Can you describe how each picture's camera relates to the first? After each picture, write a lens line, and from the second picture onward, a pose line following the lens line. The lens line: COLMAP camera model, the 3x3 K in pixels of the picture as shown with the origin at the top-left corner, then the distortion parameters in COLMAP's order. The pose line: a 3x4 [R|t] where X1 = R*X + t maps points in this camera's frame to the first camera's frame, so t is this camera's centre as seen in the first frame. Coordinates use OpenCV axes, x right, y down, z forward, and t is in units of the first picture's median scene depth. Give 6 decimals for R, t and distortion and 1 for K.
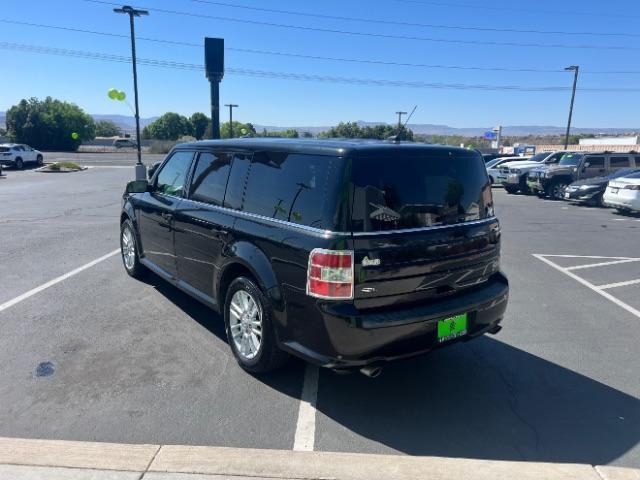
lens RADIAL K [[481.1, 0, 320.0], [0, 481.1, 240.0], [0, 0, 1]] dist [0.062417, -0.071186]
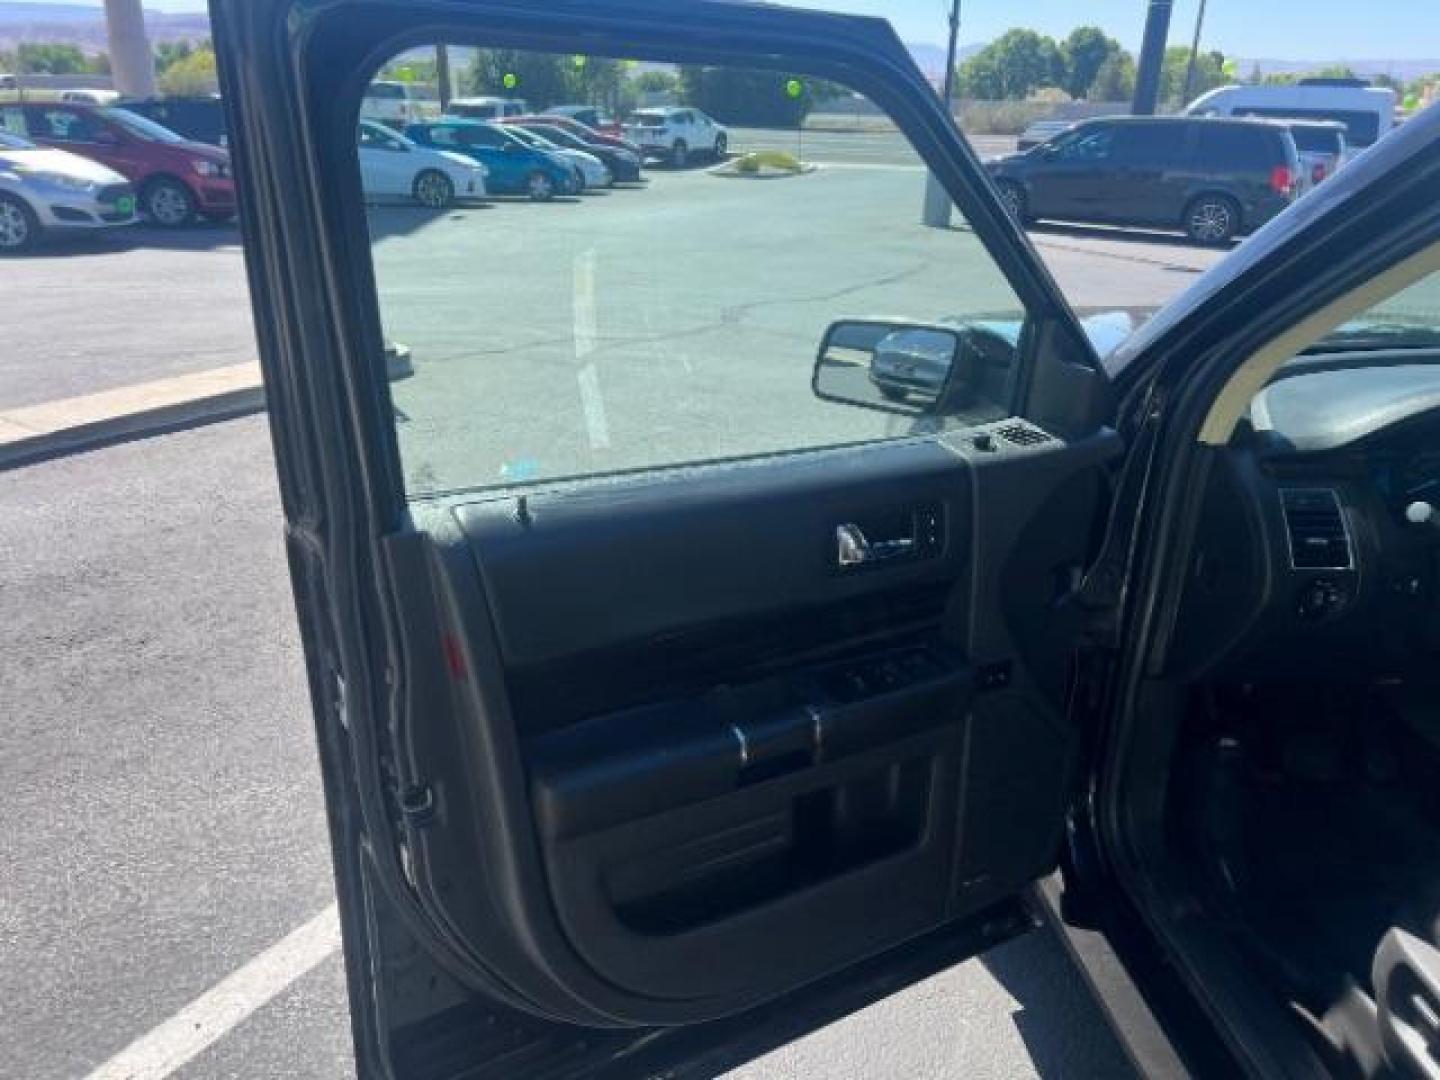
lens RADIAL K [[1082.4, 0, 720.0], [0, 1082.4, 540.0], [0, 0, 1]] dist [0.062417, -0.071186]
pose [[0.863326, 0.189566, -0.467689, -0.046006], [-0.103676, 0.973622, 0.203253, -0.018004], [0.493882, -0.126986, 0.860206, 0.105840]]
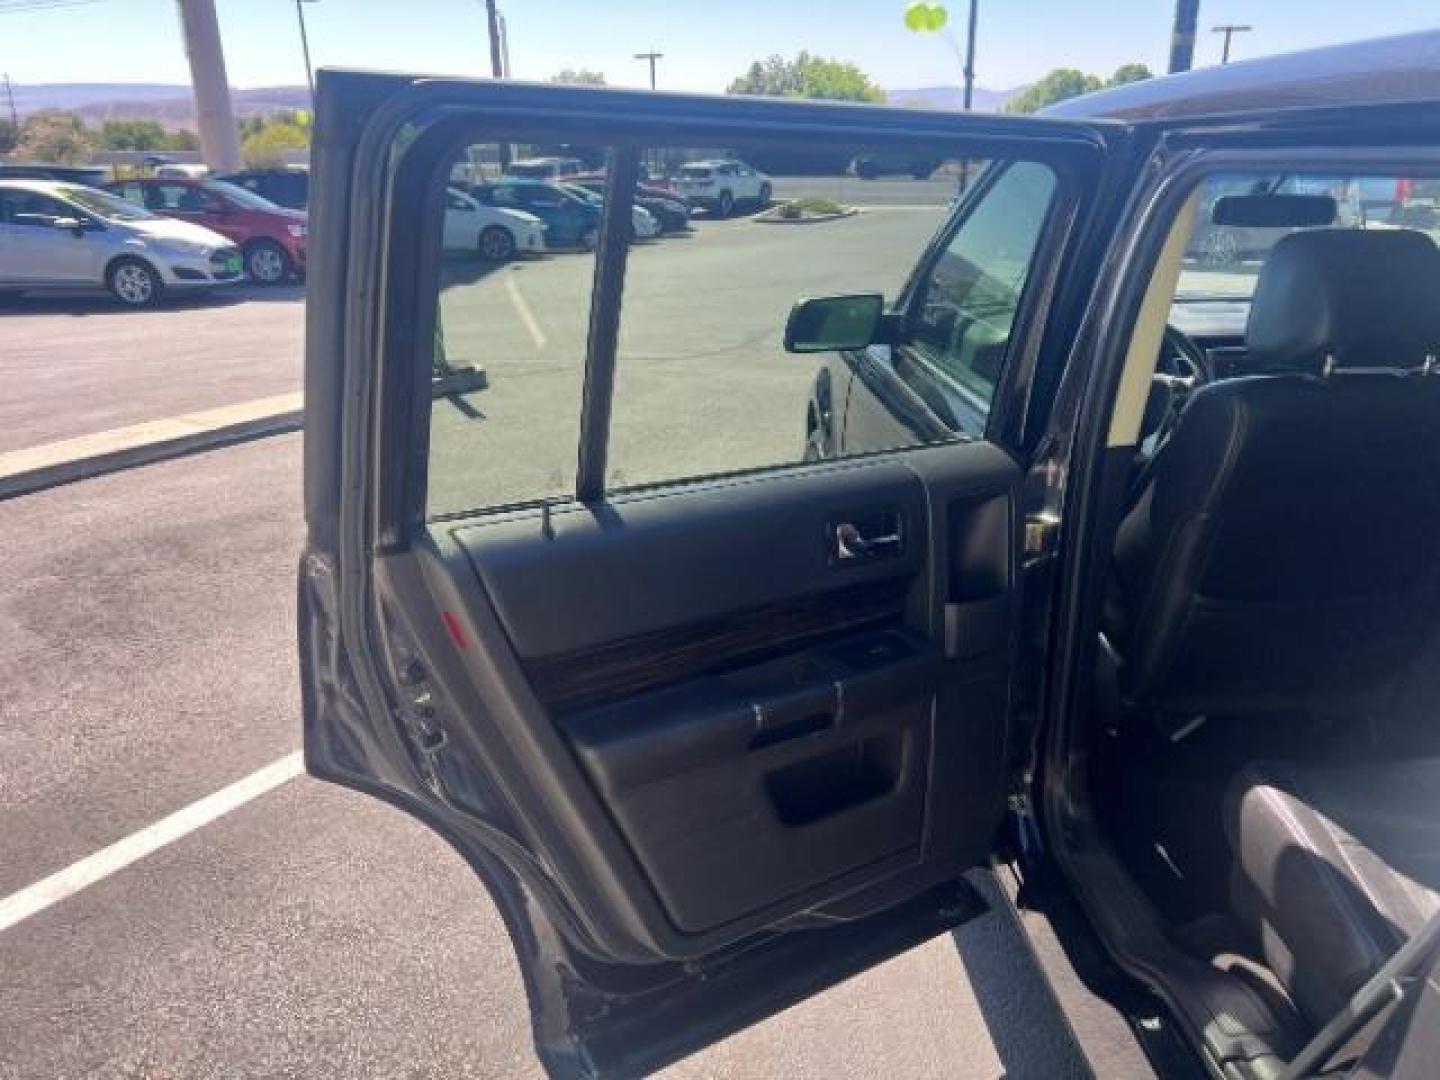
lens RADIAL K [[1082.4, 0, 720.0], [0, 1082.4, 540.0], [0, 0, 1]] dist [0.062417, -0.071186]
pose [[0.839741, 0.153319, -0.520892, -0.020963], [-0.074901, 0.982845, 0.168539, -0.013316], [0.537796, -0.102514, 0.836819, 0.077961]]
